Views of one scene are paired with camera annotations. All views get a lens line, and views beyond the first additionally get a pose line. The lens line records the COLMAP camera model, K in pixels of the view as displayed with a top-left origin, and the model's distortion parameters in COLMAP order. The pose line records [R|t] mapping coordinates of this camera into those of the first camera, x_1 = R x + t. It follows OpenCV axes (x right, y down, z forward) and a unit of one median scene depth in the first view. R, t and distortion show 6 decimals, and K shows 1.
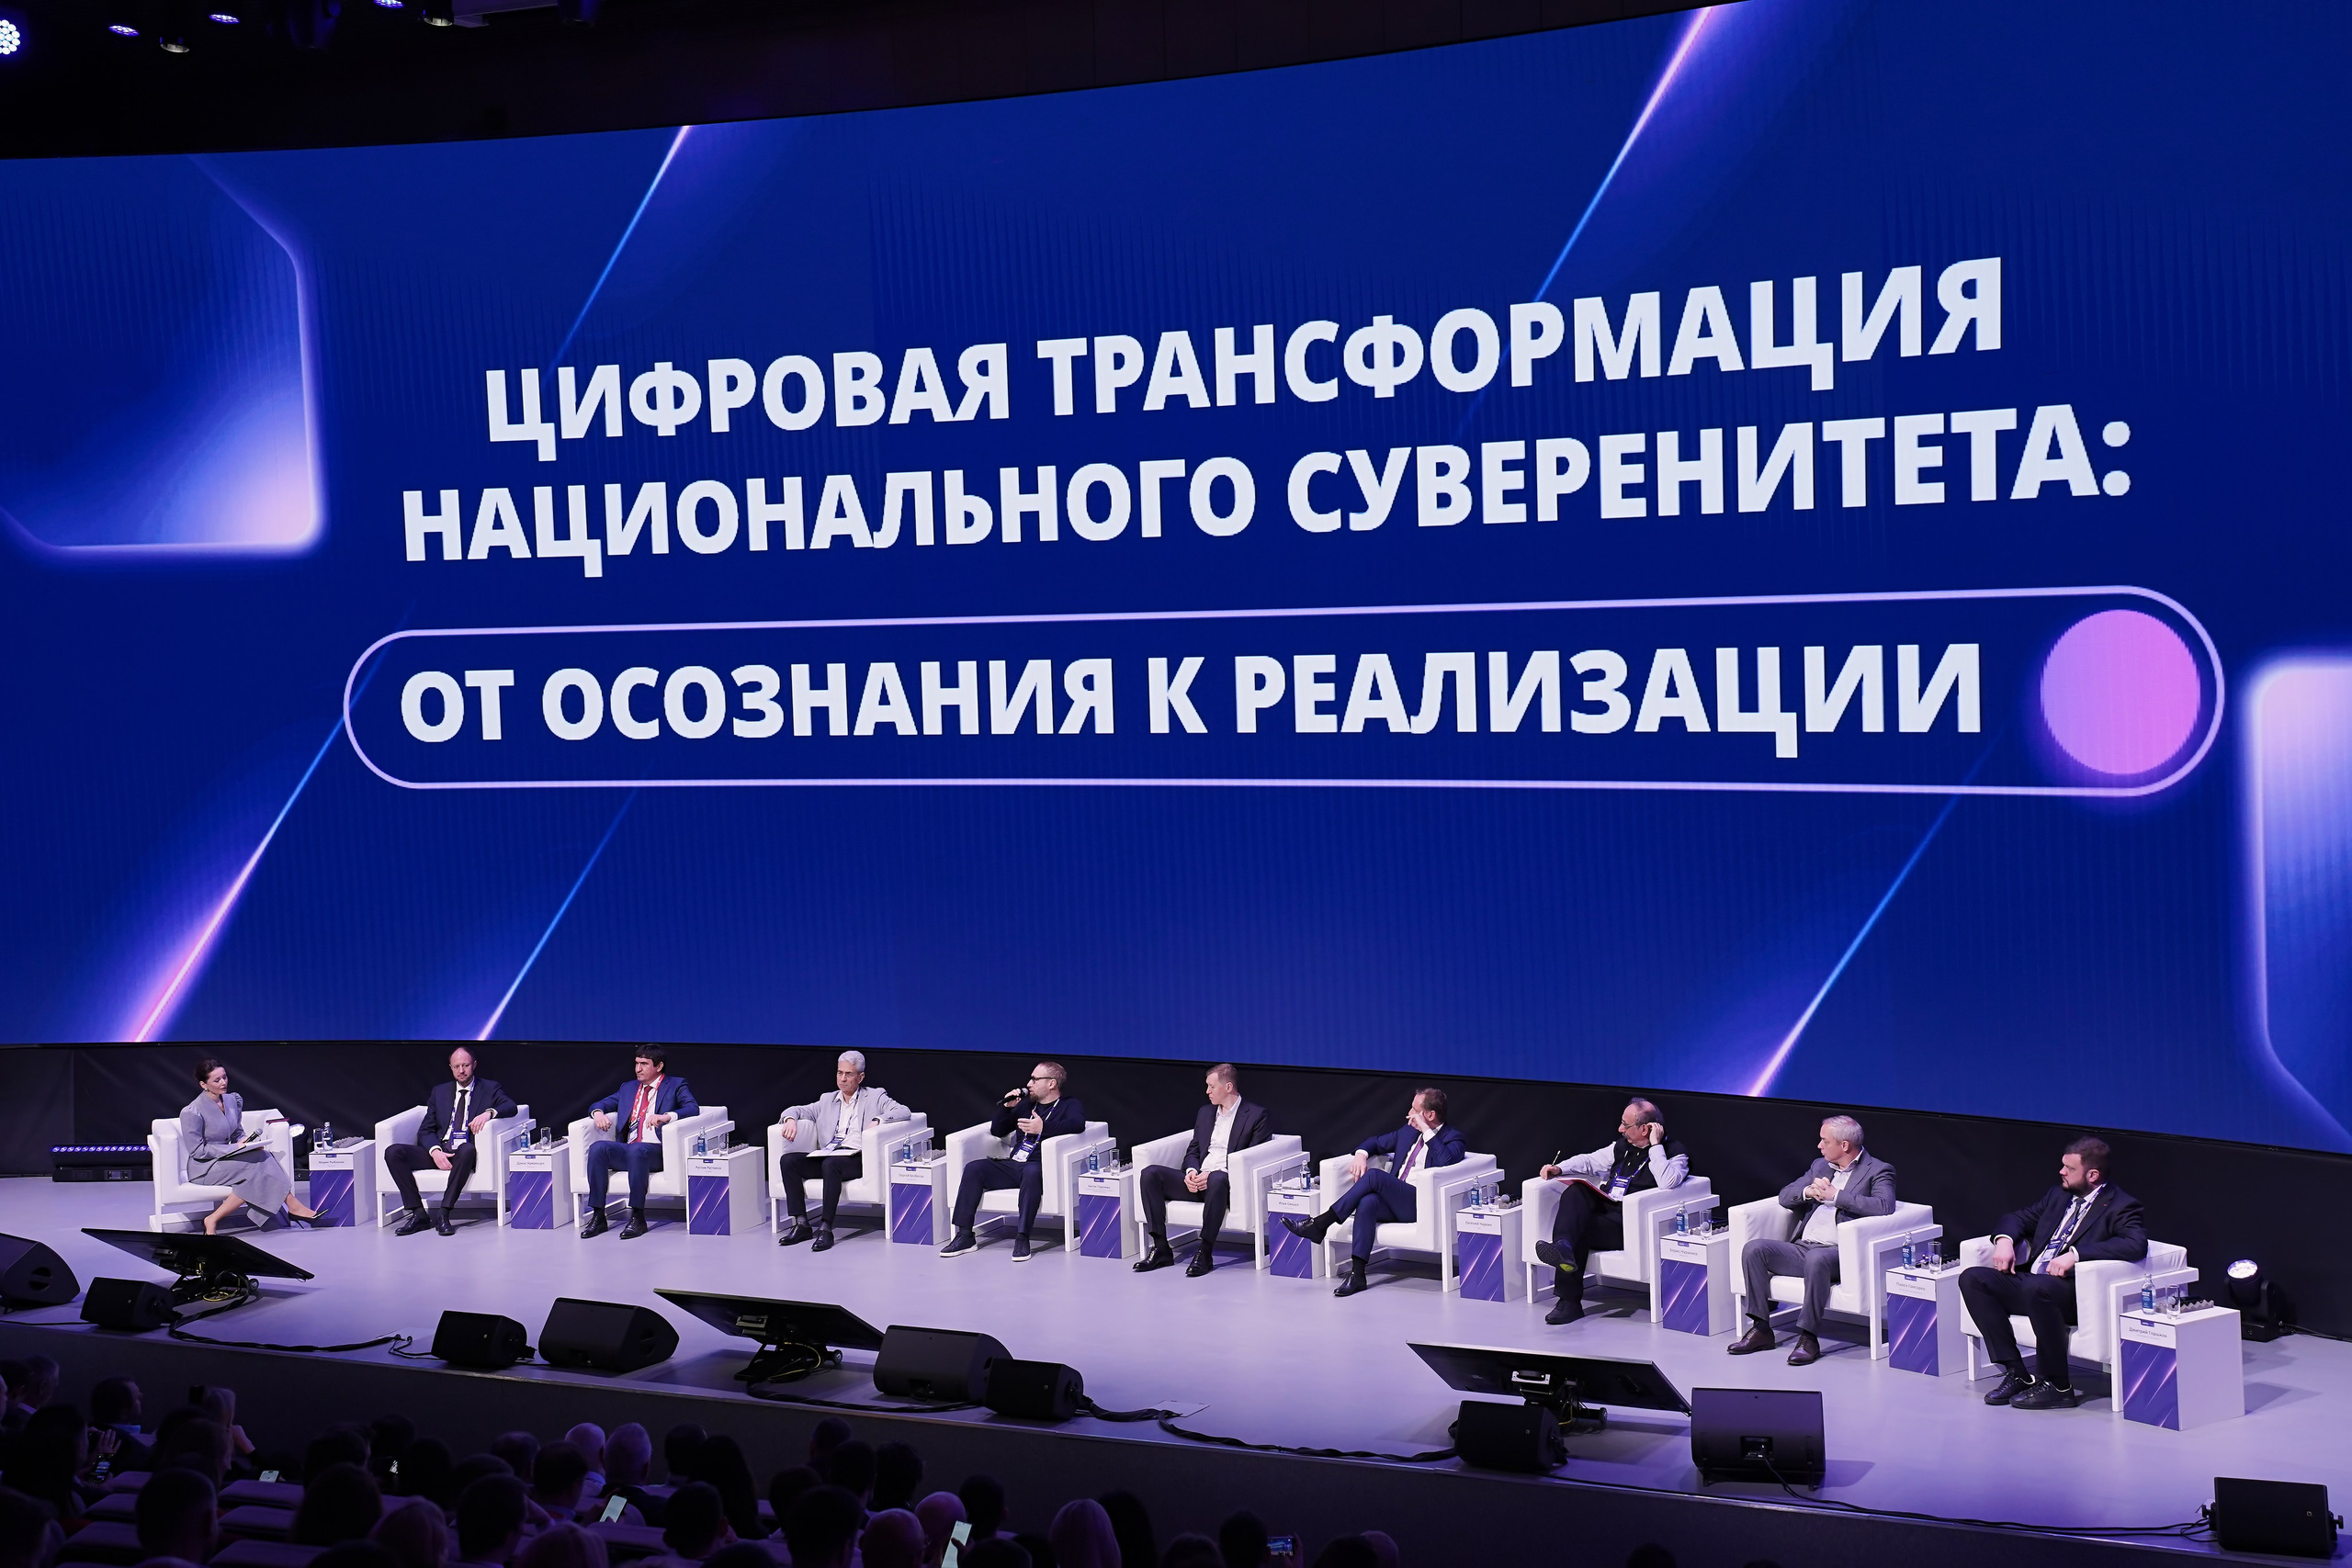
lens RADIAL K [[3348.7, 0, 1166.6], [0, 3348.7, 777.0], [0, 0, 1]] dist [0.230324, 0.180875]
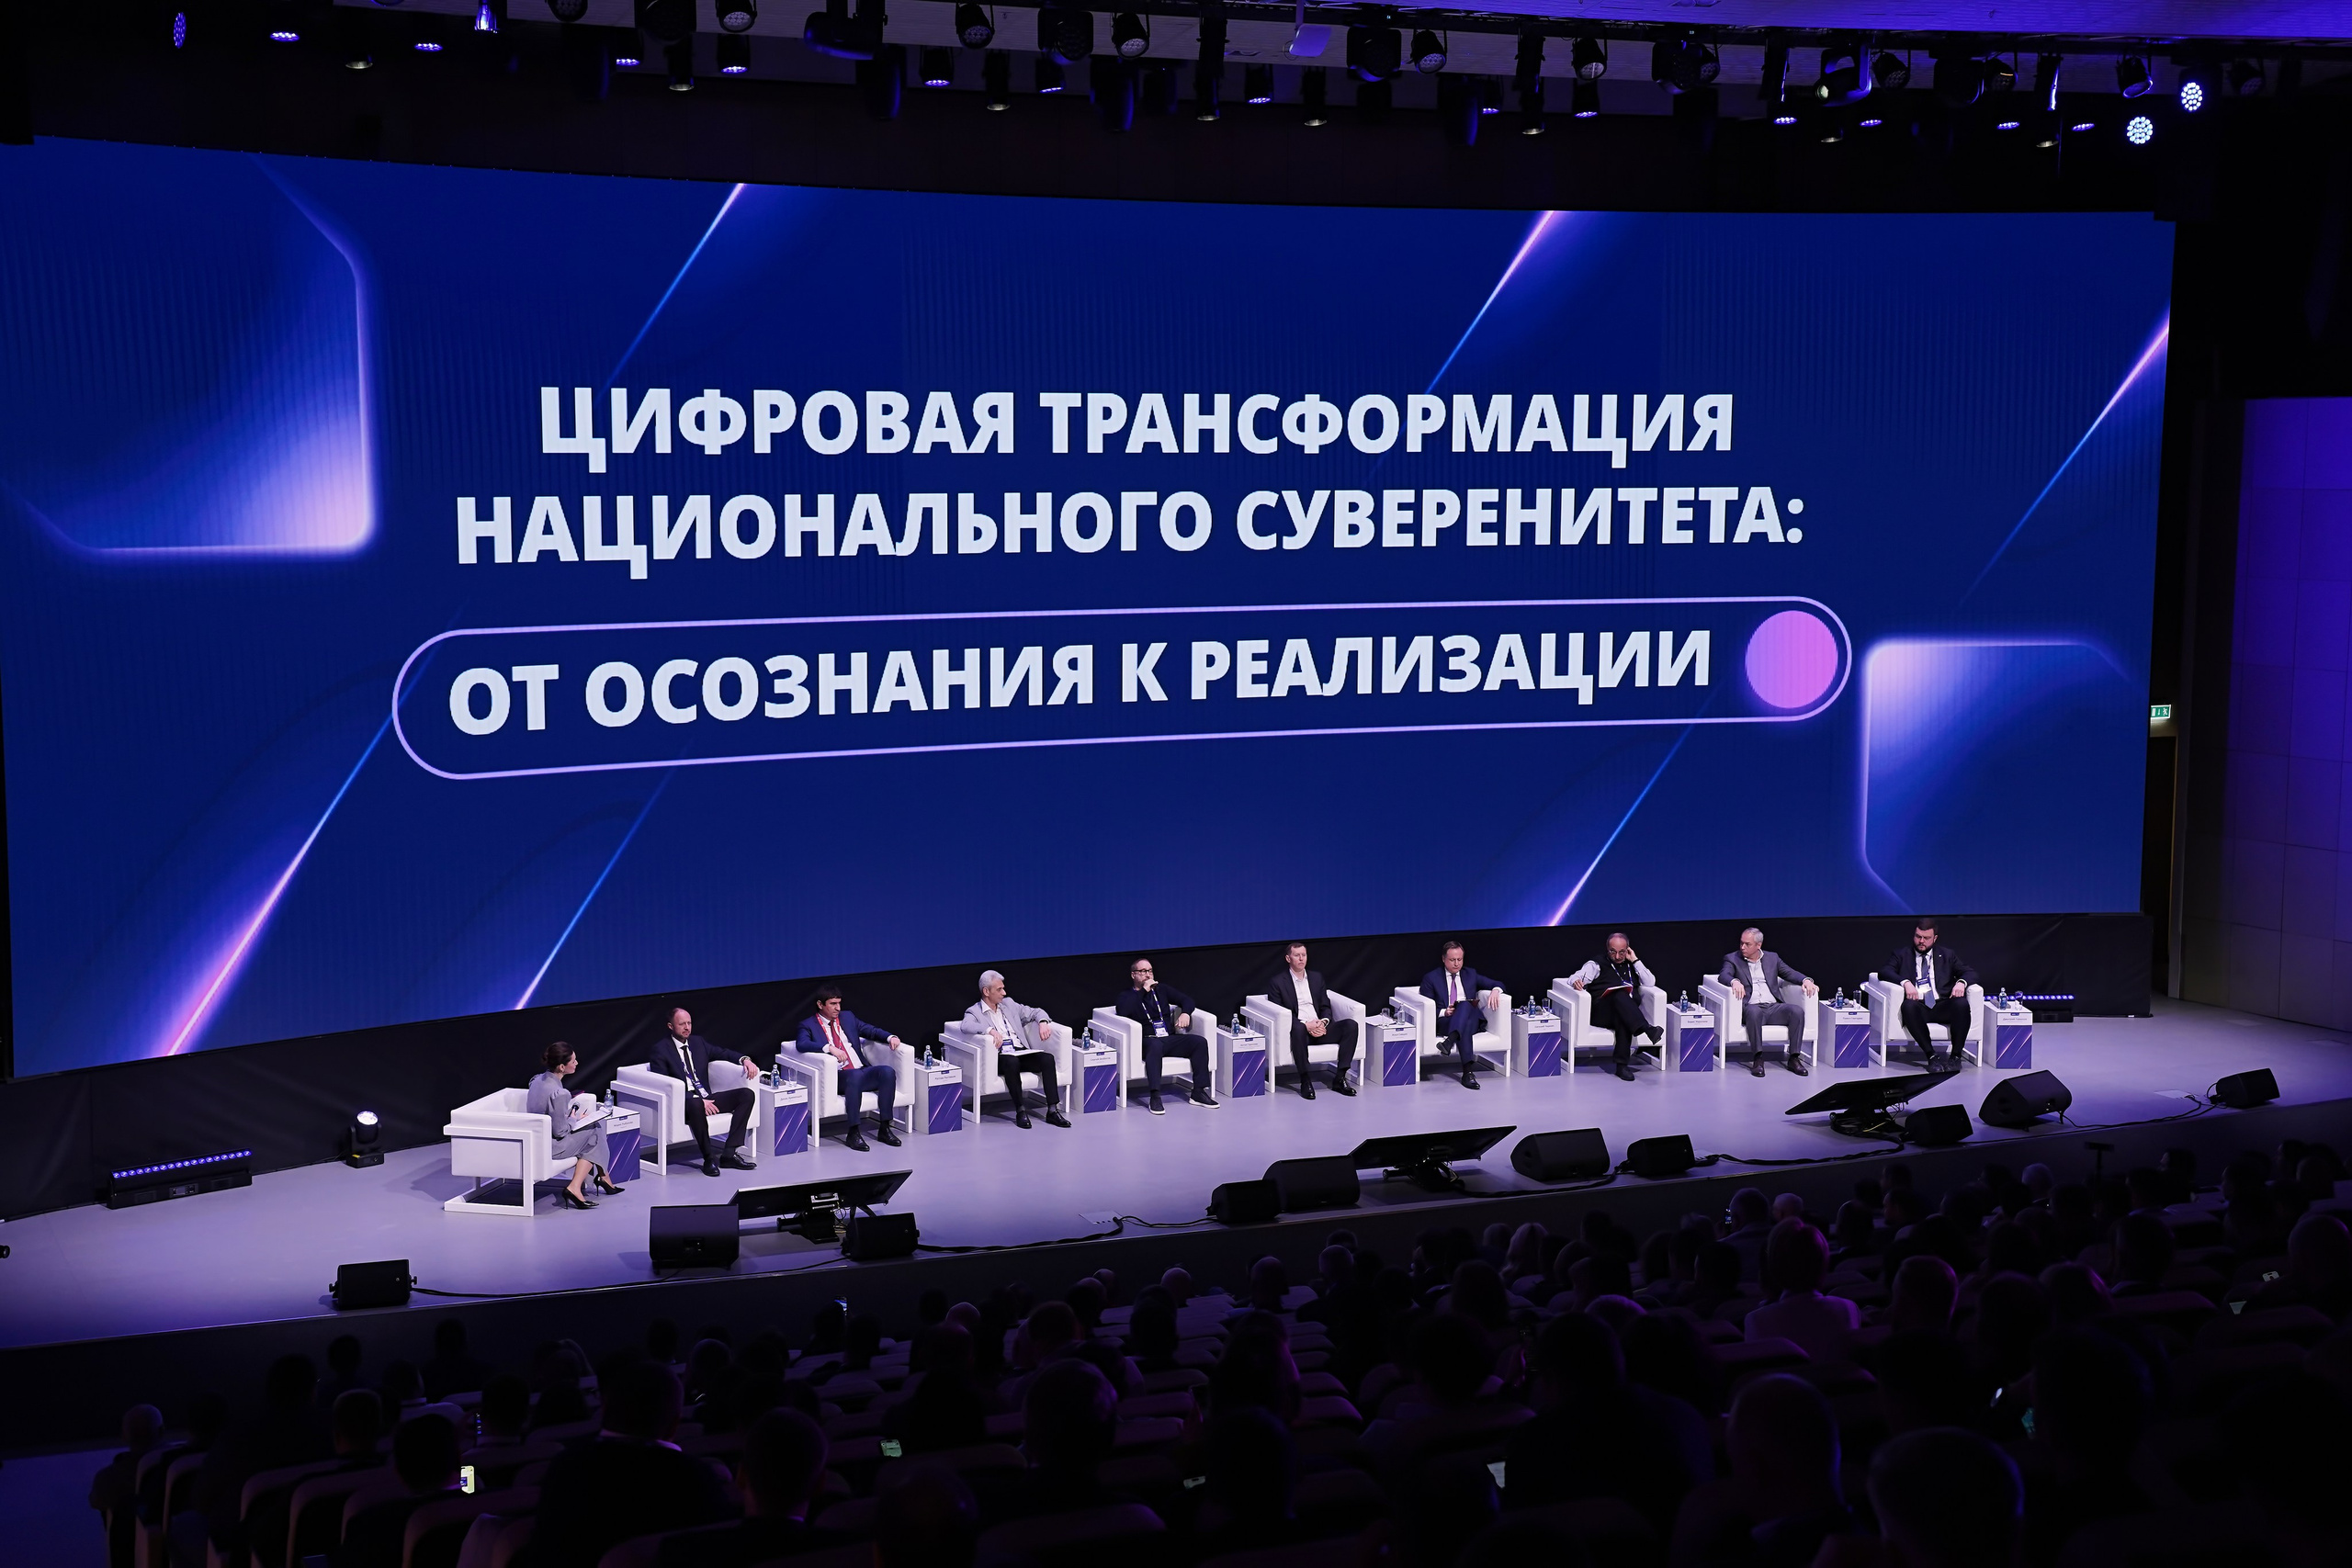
lens RADIAL K [[3232.7, 0, 1177.6], [0, 3232.7, 775.7], [0, 0, 1]] dist [0.210953, 0.110590]
pose [[0.594496, -0.061914, 0.801711, -1.026265], [0.022265, 0.997916, 0.060556, -0.061663], [-0.803790, -0.018150, 0.594636, 0.246674]]
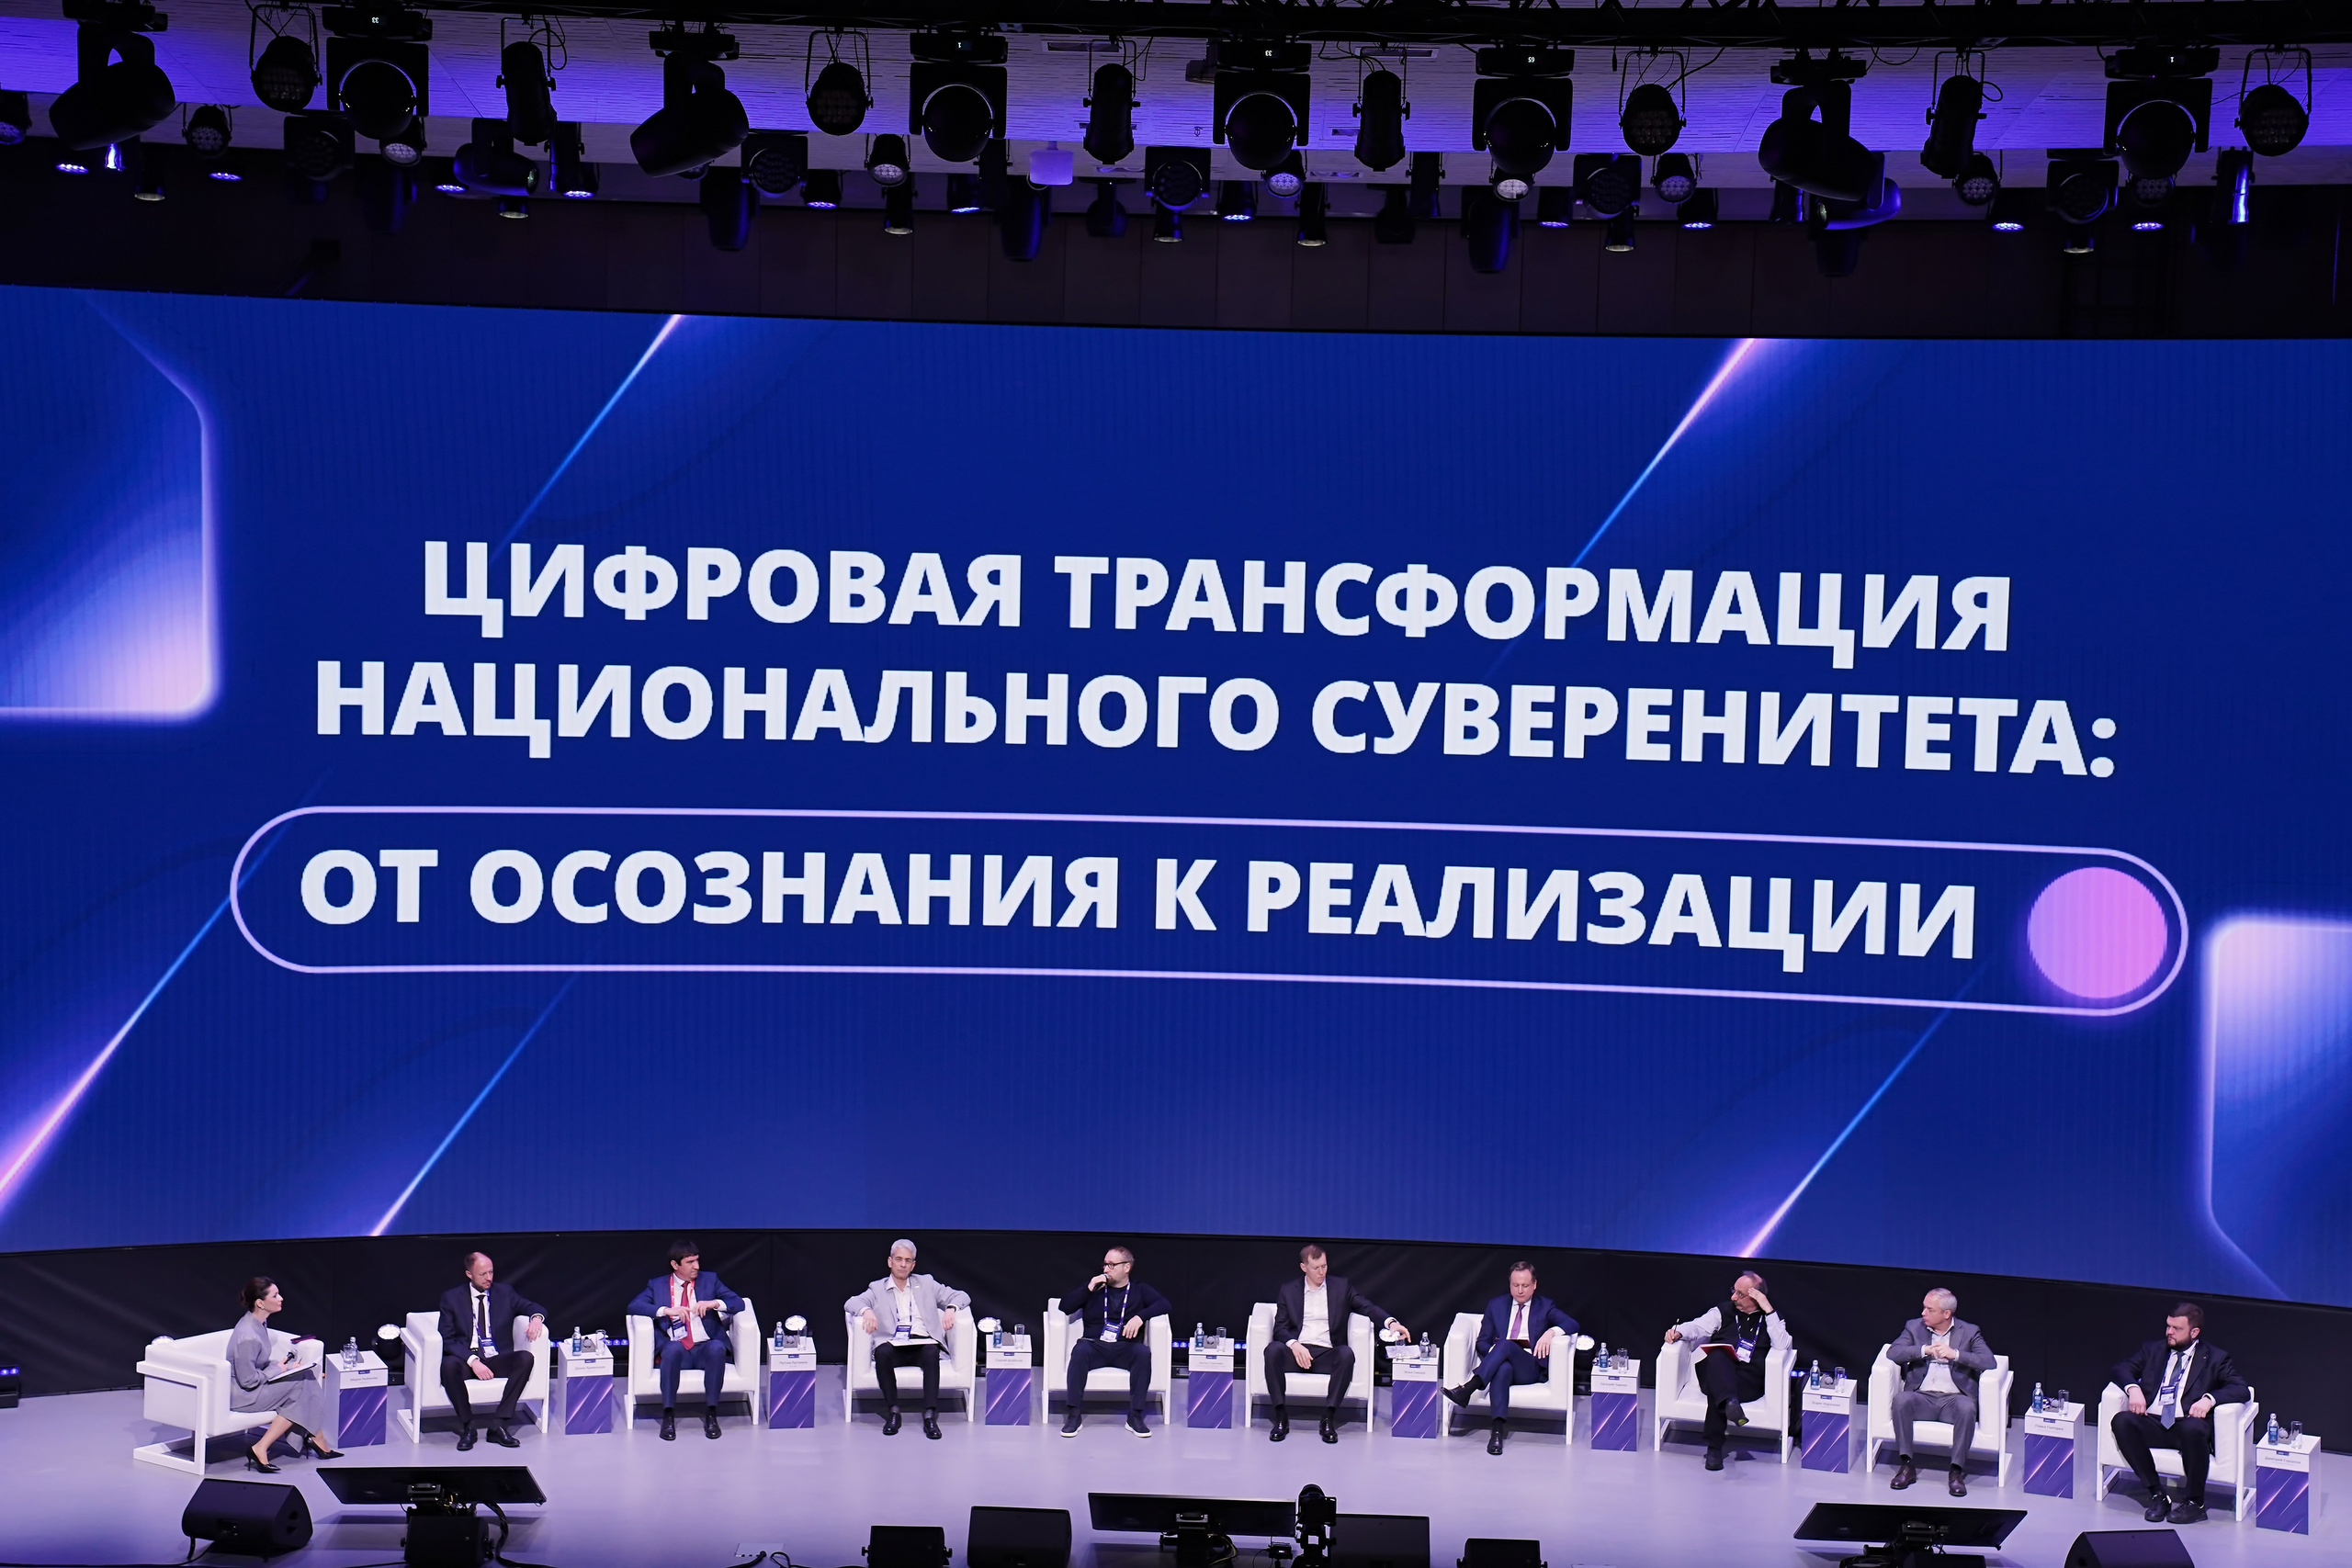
lens RADIAL K [[4143.5, 0, 1171.7], [0, 4143.5, 777.8], [0, 0, 1]] dist [0.395117, 0.355374]
pose [[0.876953, 0.007912, 0.480511, -0.656483], [-0.021502, 0.999509, 0.022784, -0.094338], [-0.480095, -0.030313, 0.876693, -0.166646]]
